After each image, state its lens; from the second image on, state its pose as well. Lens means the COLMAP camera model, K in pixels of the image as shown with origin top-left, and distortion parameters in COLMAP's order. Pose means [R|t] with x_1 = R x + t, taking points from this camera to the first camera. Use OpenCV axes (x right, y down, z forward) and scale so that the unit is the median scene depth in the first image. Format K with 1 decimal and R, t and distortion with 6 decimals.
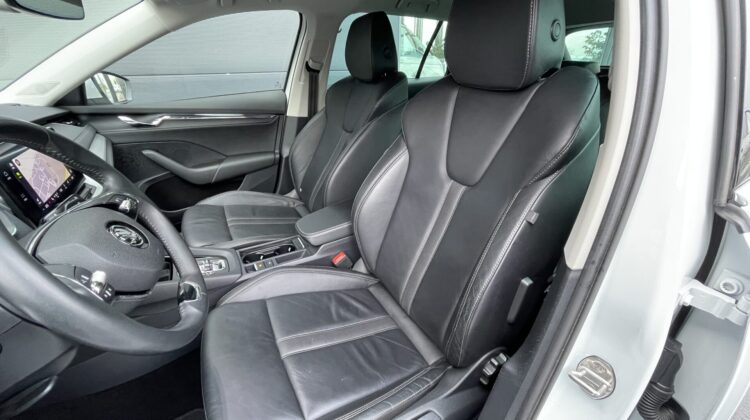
lens RADIAL K [[301.4, 0, 375.0], [0, 301.4, 210.0], [0, 0, 1]] dist [0.002462, 0.000210]
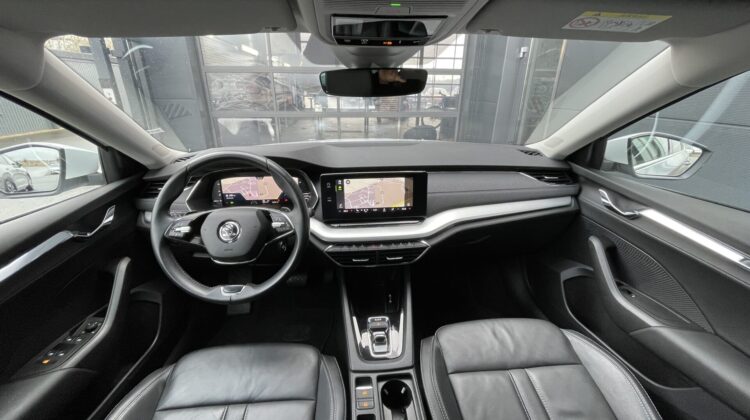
lens RADIAL K [[301.4, 0, 375.0], [0, 301.4, 210.0], [0, 0, 1]] dist [0.002462, 0.000210]
pose [[-0.430046, 0.340039, -0.836321, 0.094080], [-0.399791, 0.758848, 0.514117, -0.642562], [0.809461, 0.555448, -0.190395, 1.048965]]
